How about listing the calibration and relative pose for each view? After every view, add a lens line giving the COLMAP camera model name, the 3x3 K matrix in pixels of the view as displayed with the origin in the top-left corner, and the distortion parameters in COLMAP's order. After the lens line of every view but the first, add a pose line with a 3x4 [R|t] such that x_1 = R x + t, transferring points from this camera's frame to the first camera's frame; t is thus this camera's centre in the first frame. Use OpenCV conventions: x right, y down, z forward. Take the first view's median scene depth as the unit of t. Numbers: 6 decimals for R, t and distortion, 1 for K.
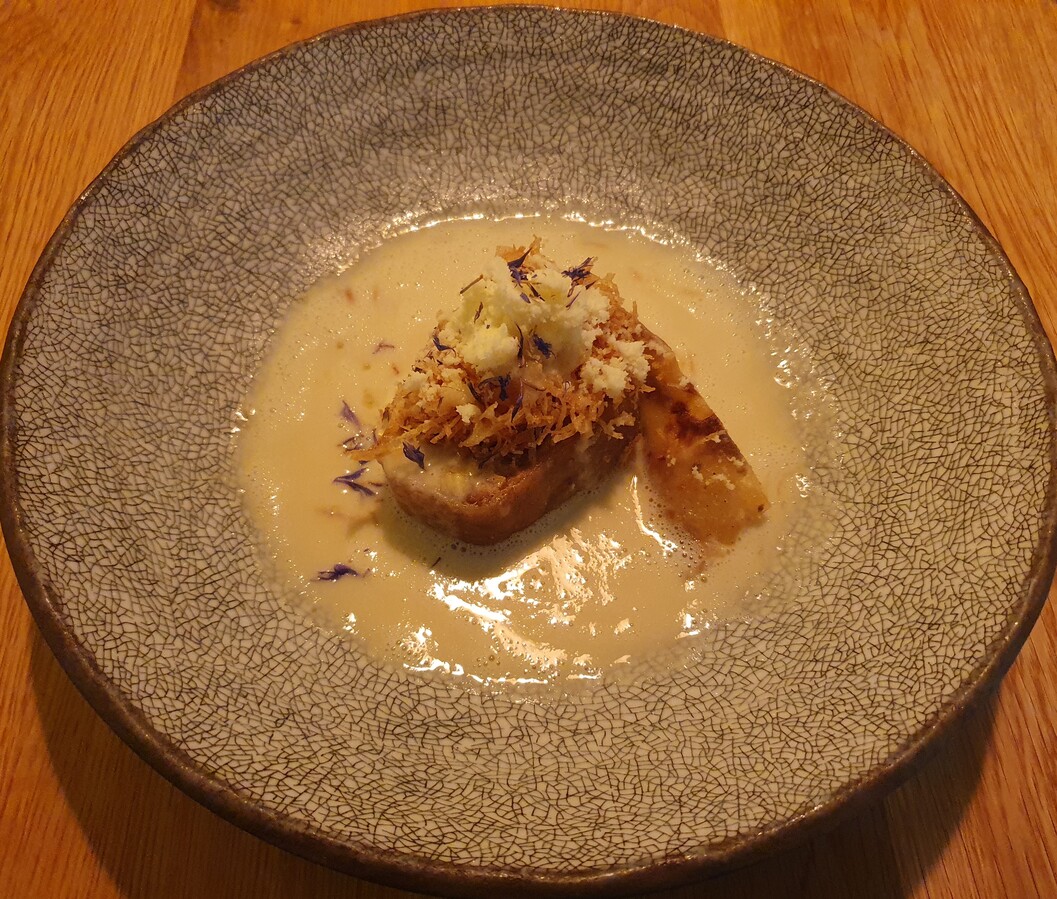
lens RADIAL K [[911.4, 0, 528.5], [0, 911.4, 449.5], [0, 0, 1]] dist [-0.036854, -0.001095]
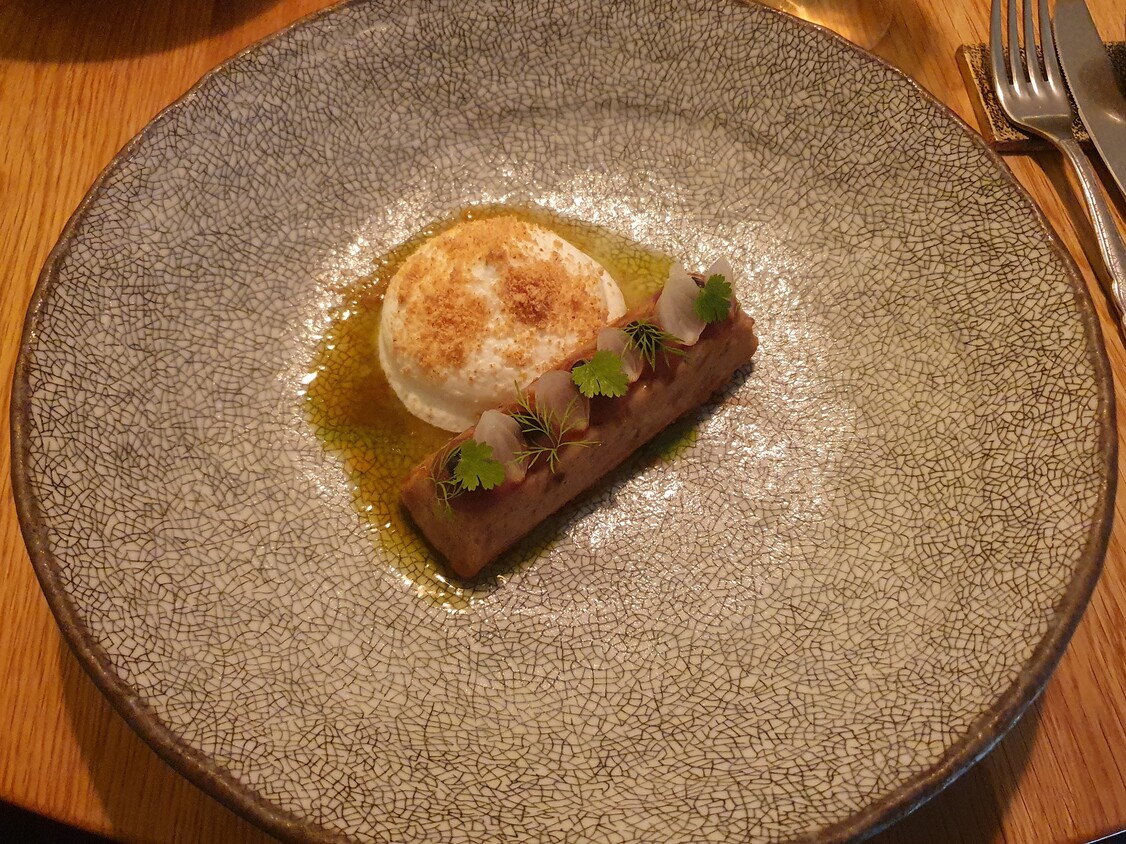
lens RADIAL K [[848.4, 0, 563.0], [0, 848.4, 422.0], [0, 0, 1]] dist [-0.032771, 0.002150]
pose [[0.550738, 0.731675, -0.401671, 0.405590], [-0.738027, 0.651653, 0.175115, -0.178380], [0.389877, 0.200001, 0.898886, 0.188909]]
